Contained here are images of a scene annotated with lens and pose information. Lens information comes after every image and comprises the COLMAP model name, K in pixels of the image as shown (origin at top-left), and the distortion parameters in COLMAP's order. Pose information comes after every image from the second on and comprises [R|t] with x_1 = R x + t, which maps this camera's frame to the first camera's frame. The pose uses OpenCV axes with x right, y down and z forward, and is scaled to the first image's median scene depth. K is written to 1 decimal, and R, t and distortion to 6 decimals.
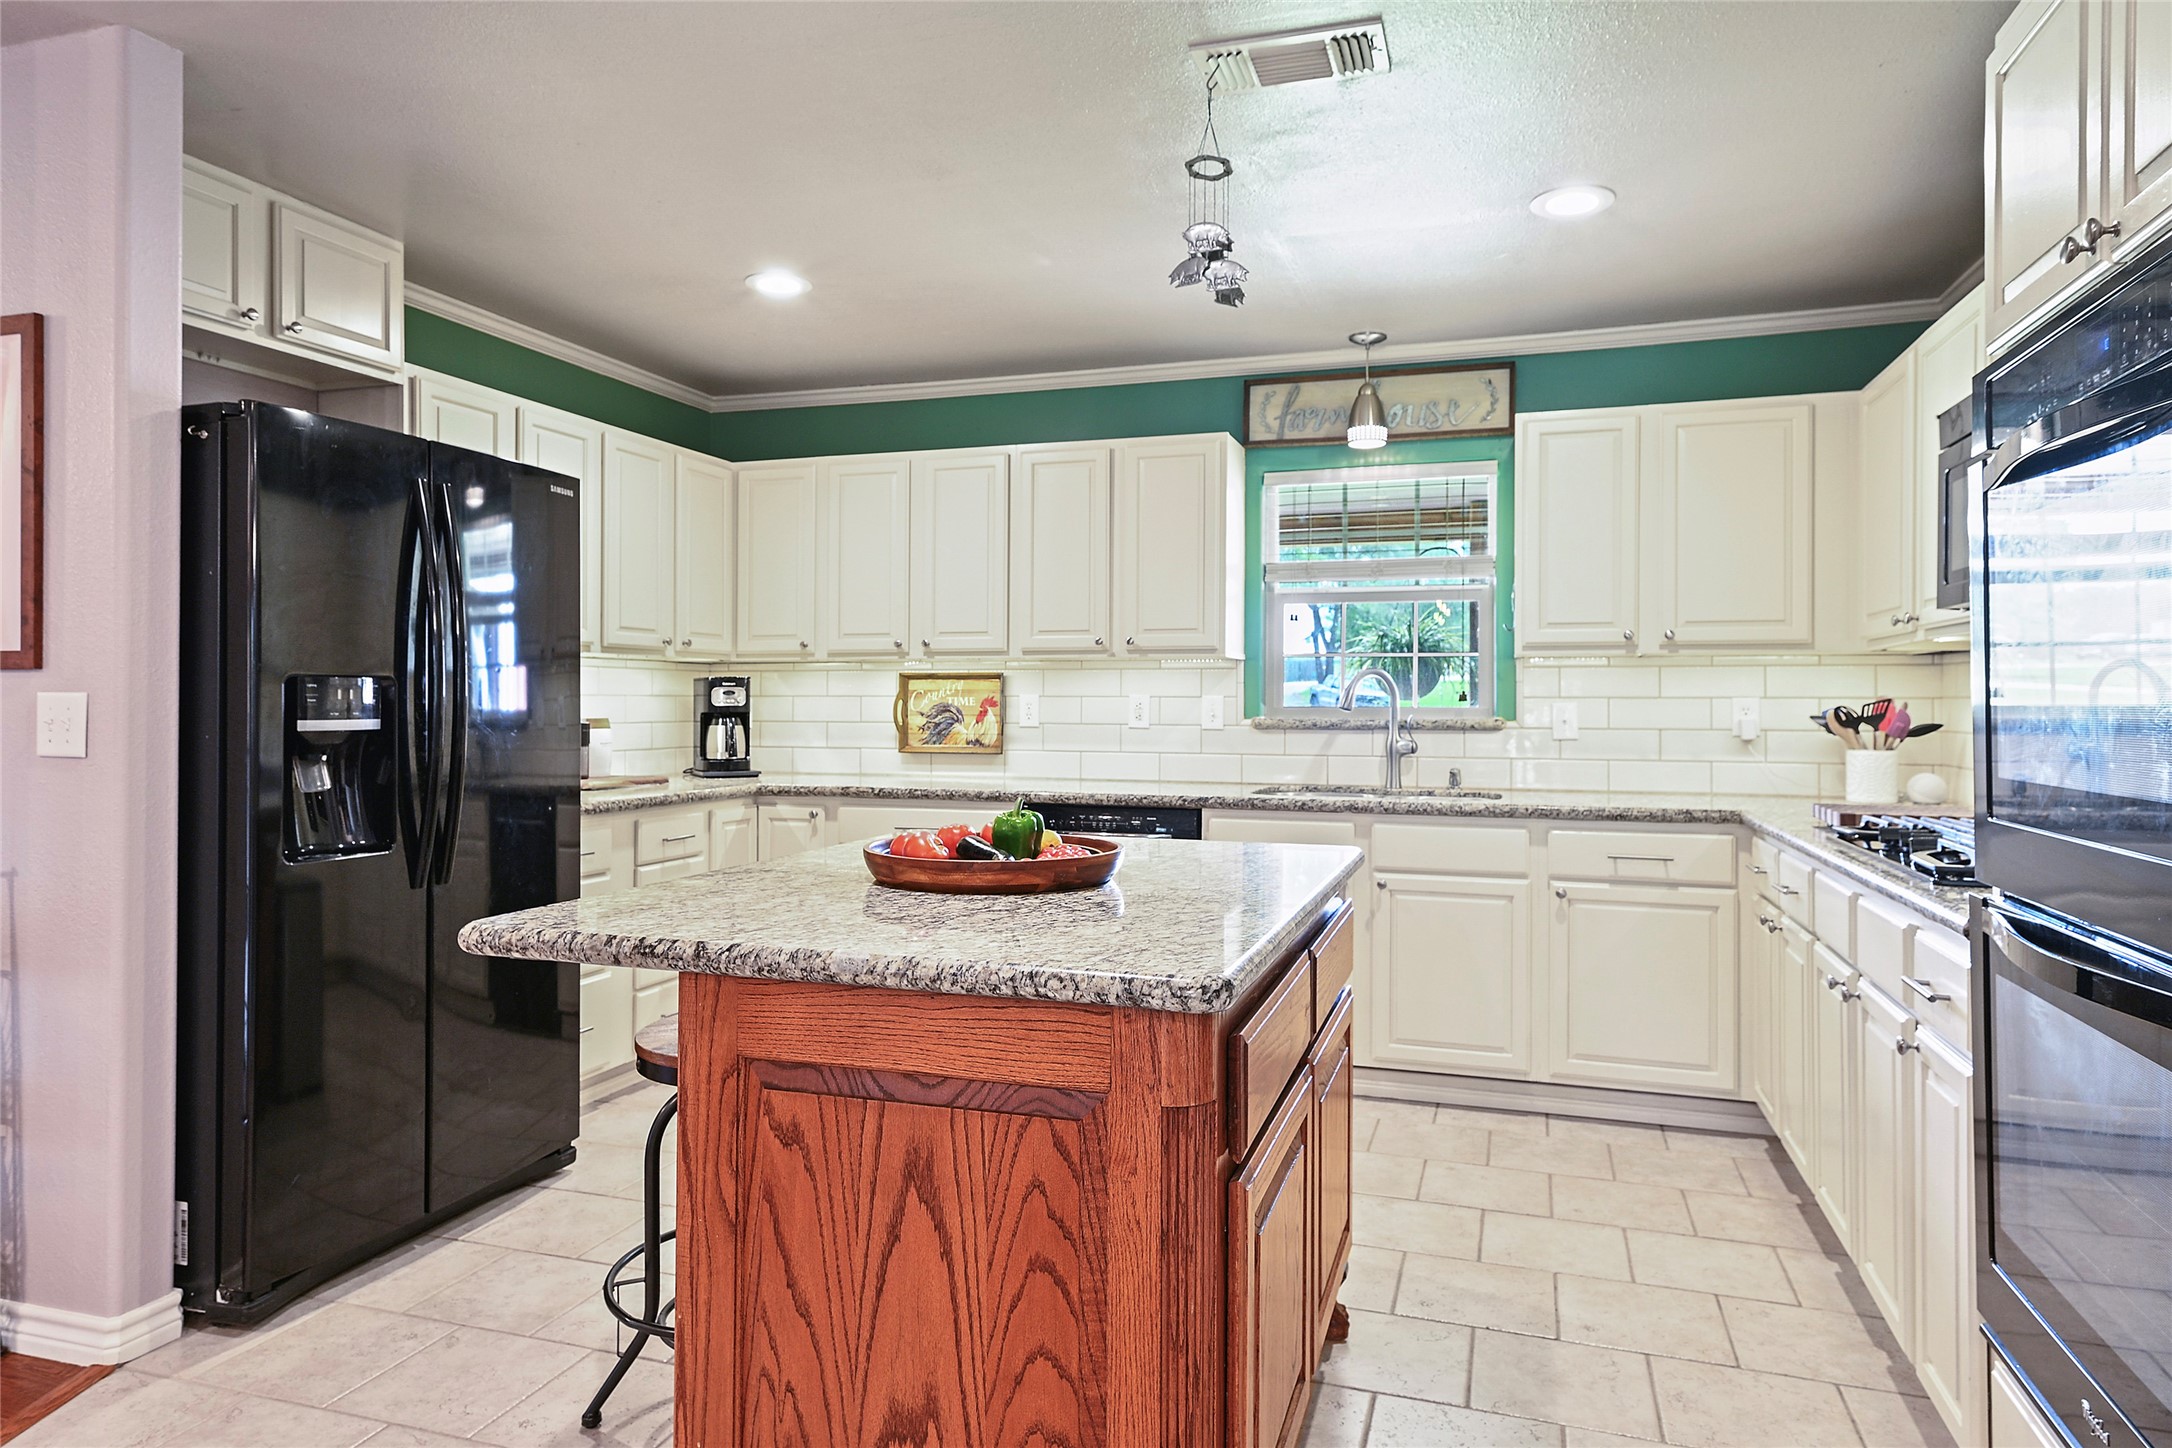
lens RADIAL K [[1300.2, 0, 1165.7], [0, 1300.2, 692.6], [0, 0, 1]] dist [0.028198, -0.000382]
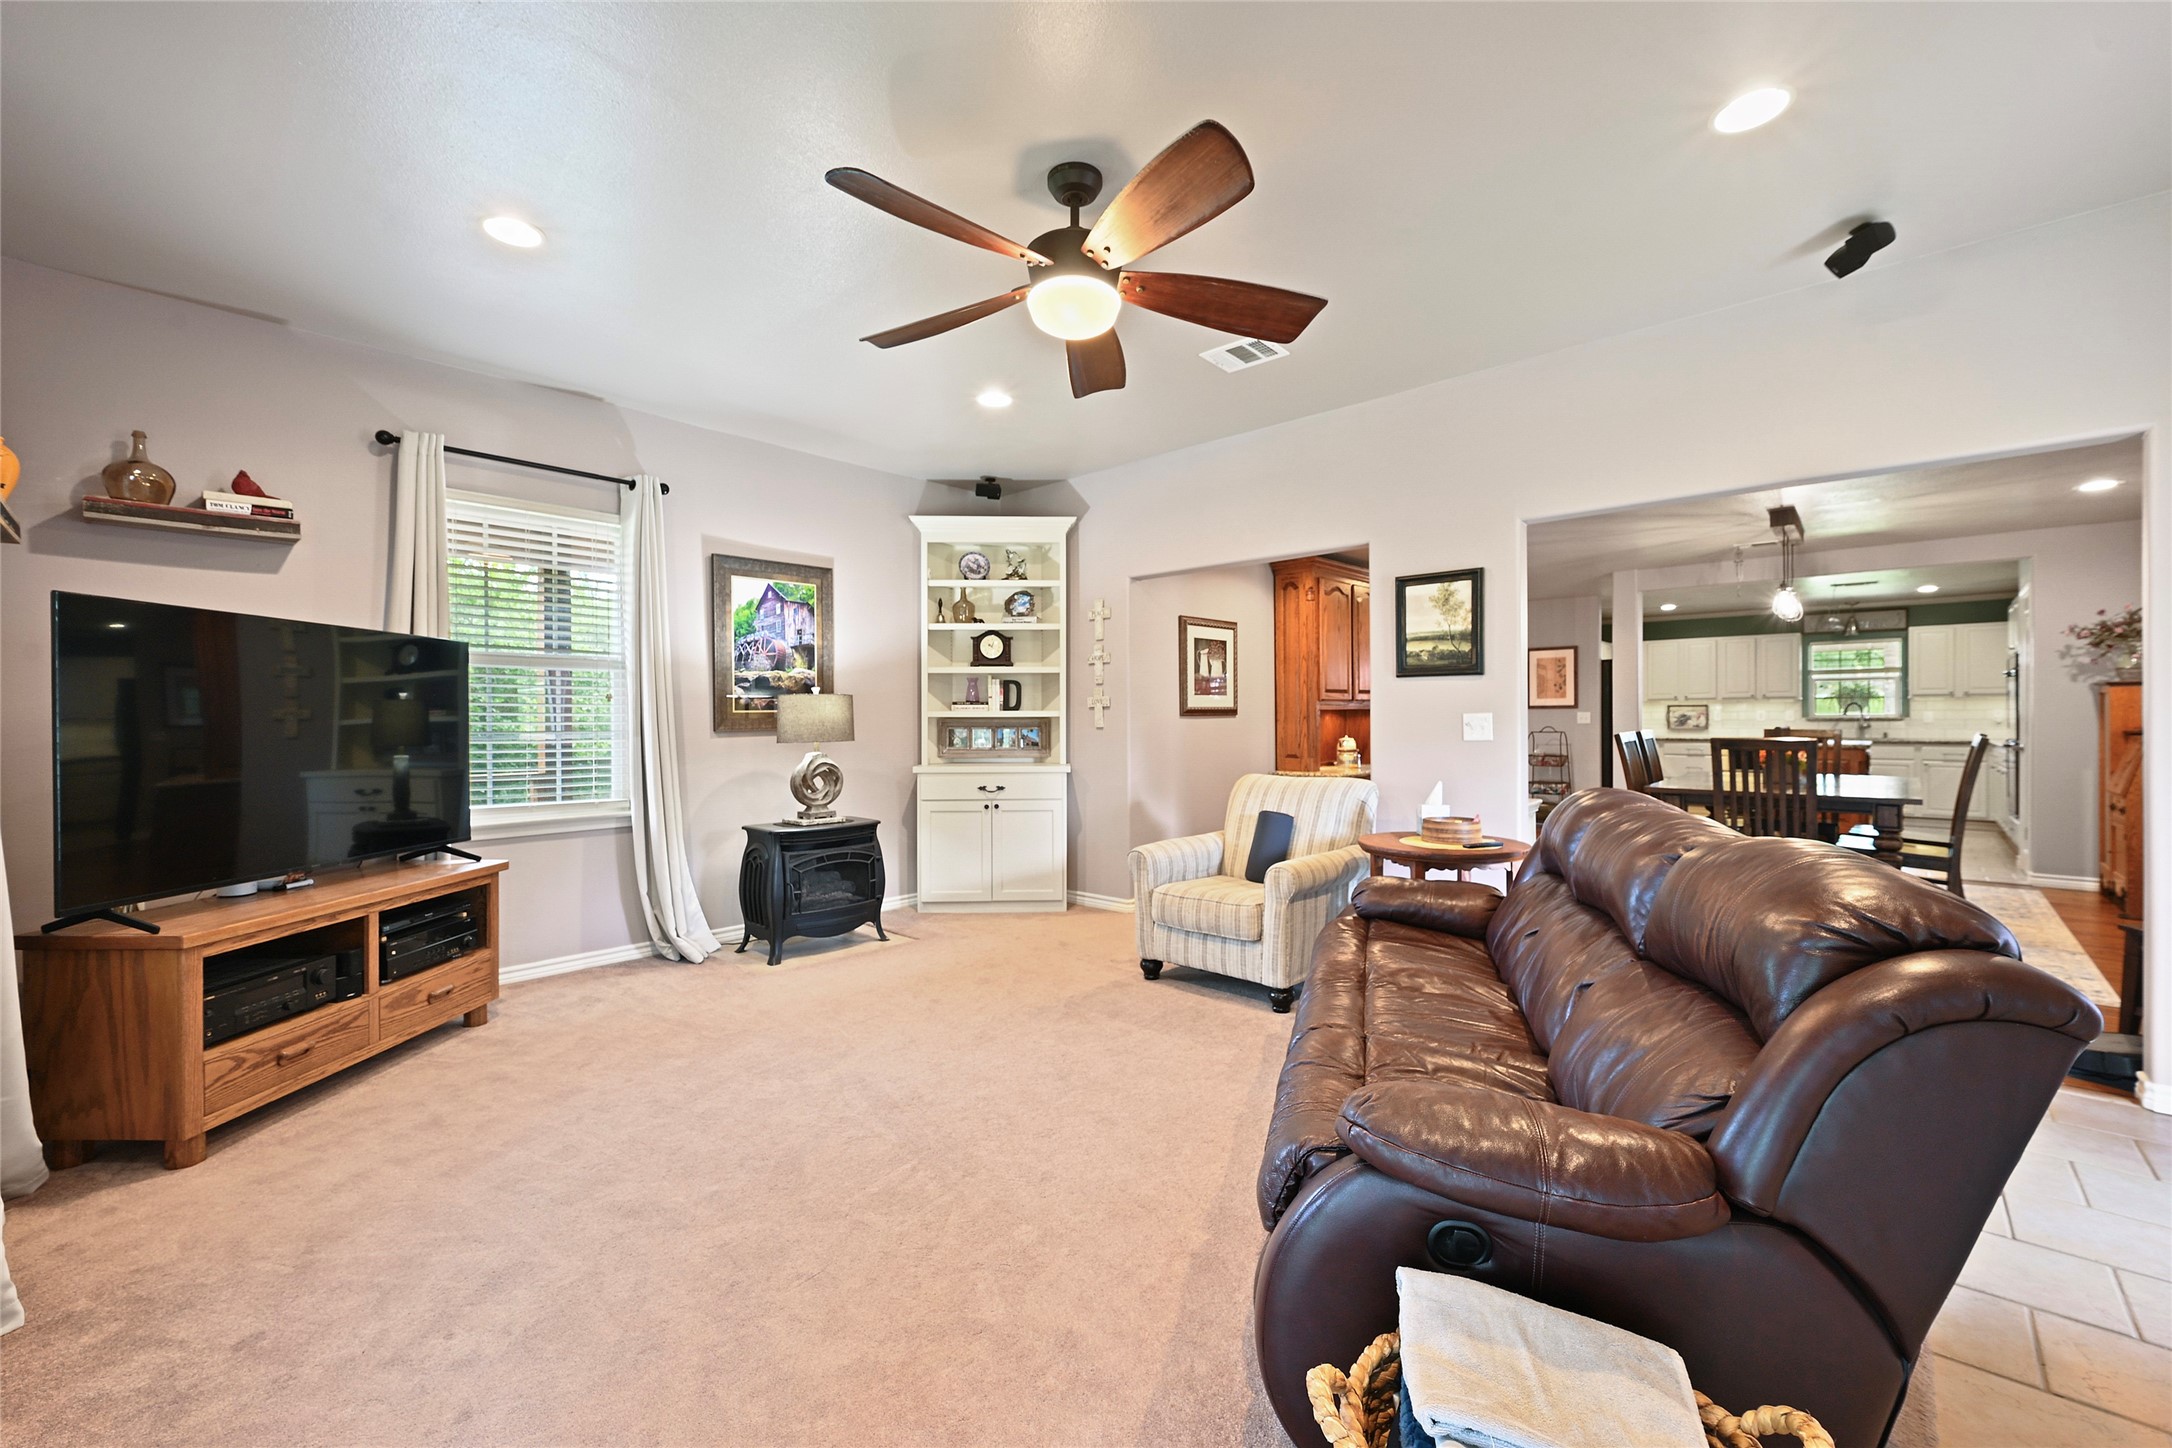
lens RADIAL K [[963.7, 0, 1067.2], [0, 963.7, 718.3], [0, 0, 1]] dist [-0.001858, -0.001193]
pose [[0.906092, -0.007205, -0.423019, -0.616197], [0.010933, 0.999920, 0.006386, -0.014791], [0.422939, -0.010412, 0.906098, -2.051820]]
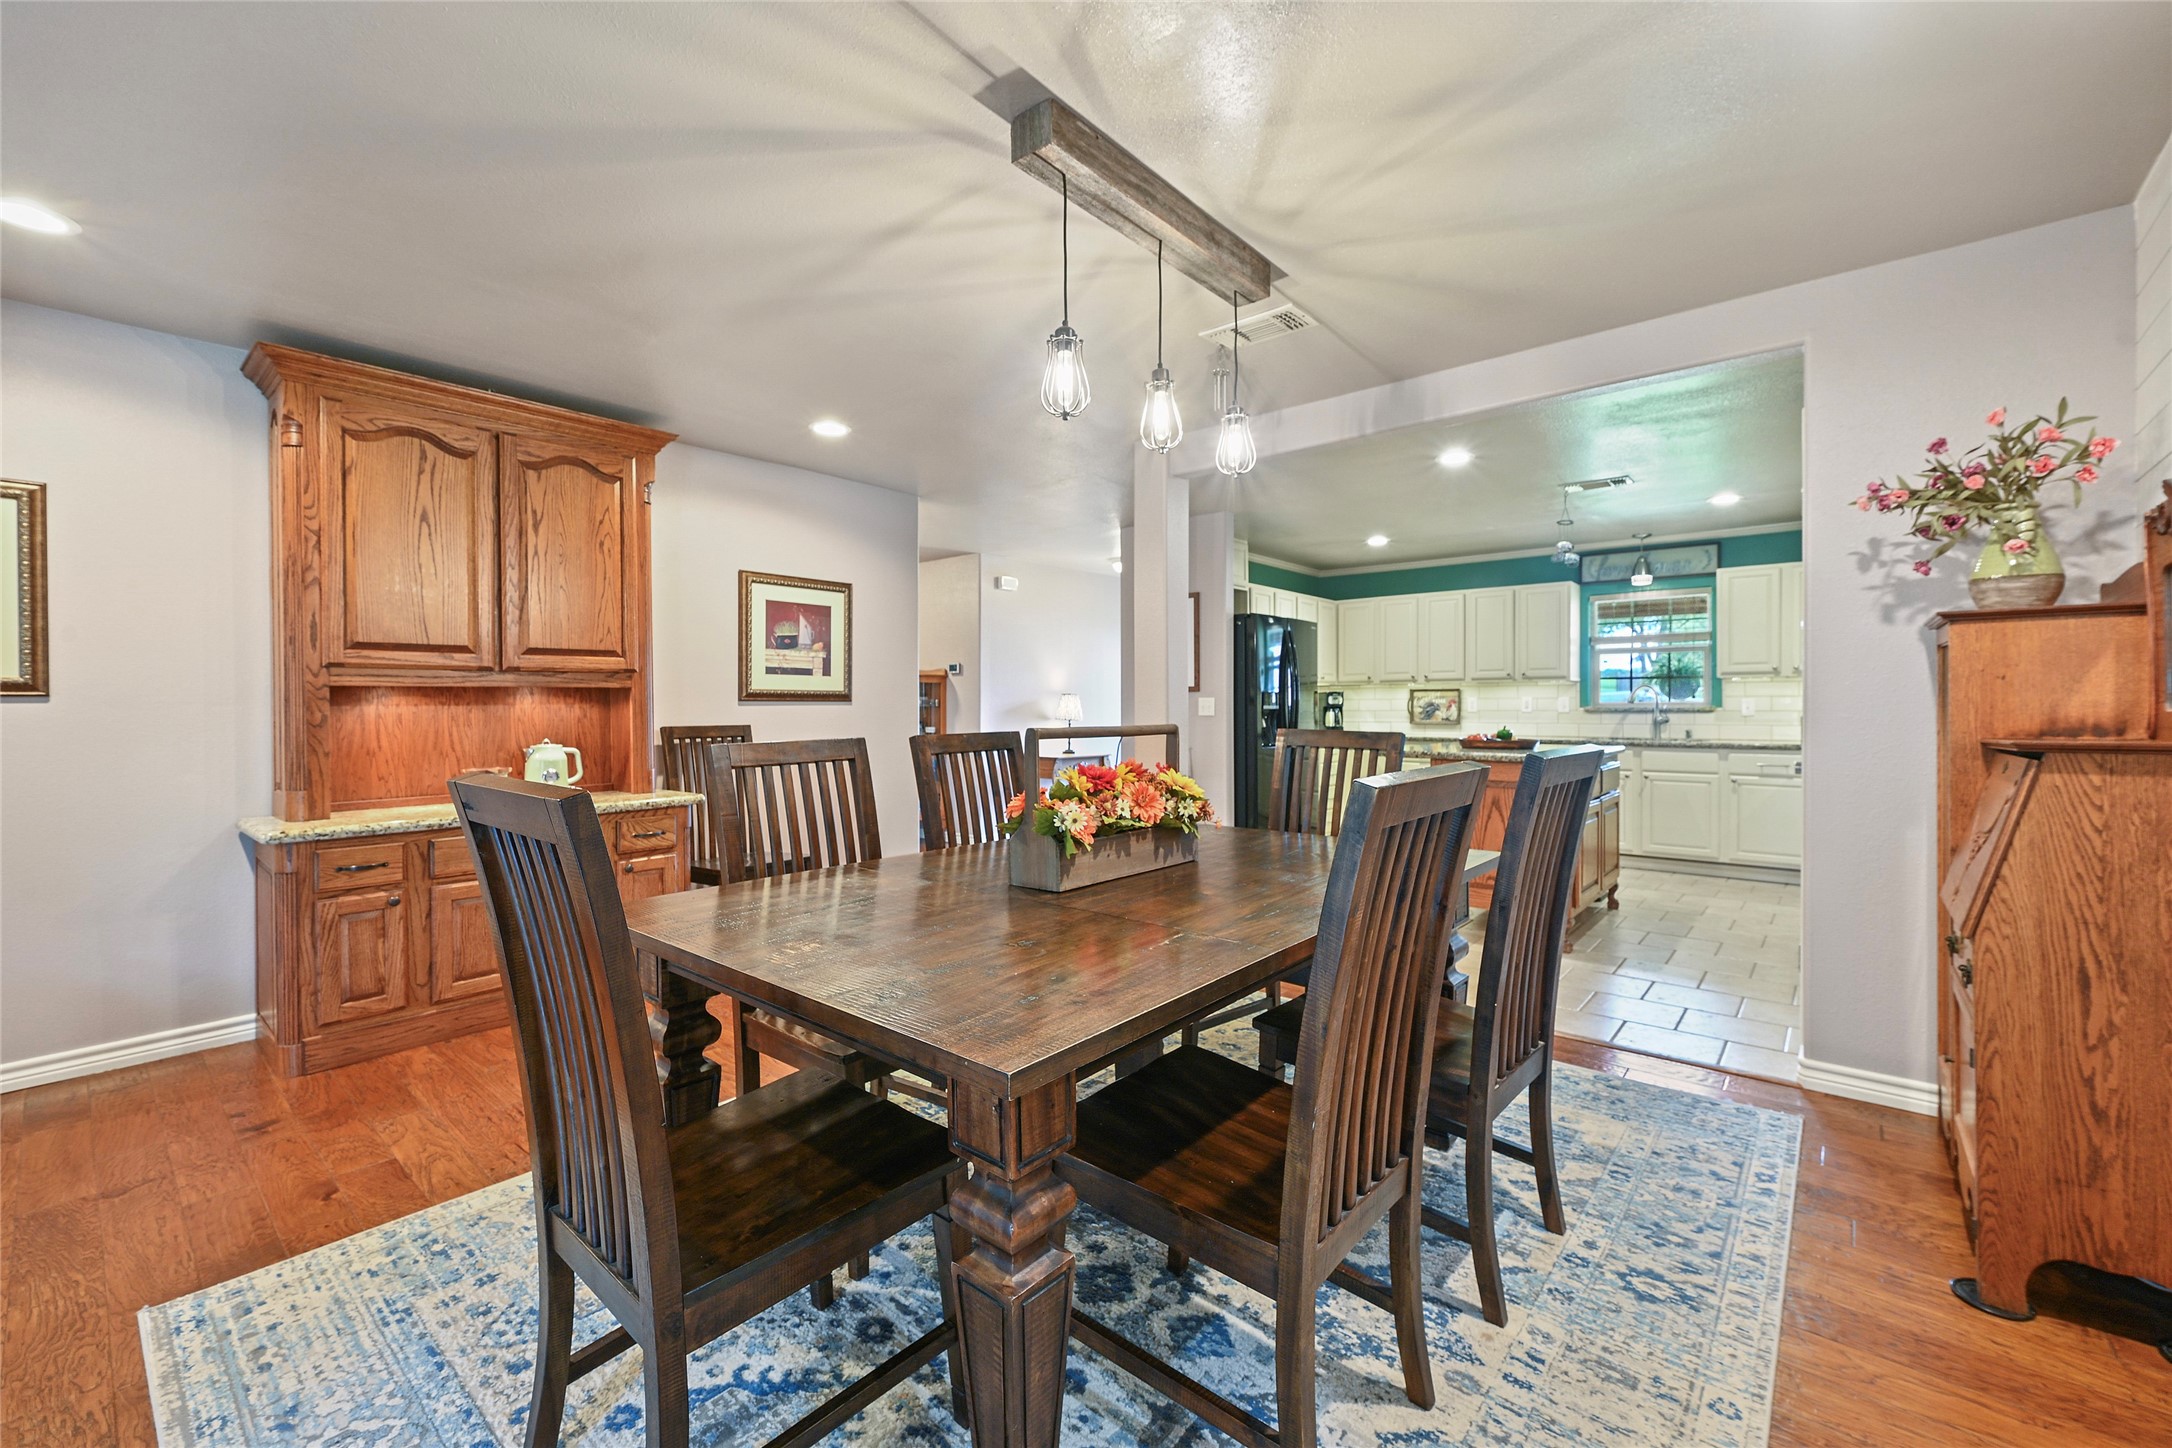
lens RADIAL K [[929.8, 0, 1097.5], [0, 929.8, 713.7], [0, 0, 1]] dist [0.001419, 0.000634]
pose [[0.915735, -0.001998, -0.401778, -0.057541], [0.007194, 0.999909, 0.011425, 0.006420], [0.401719, -0.013352, 0.915666, -0.813291]]
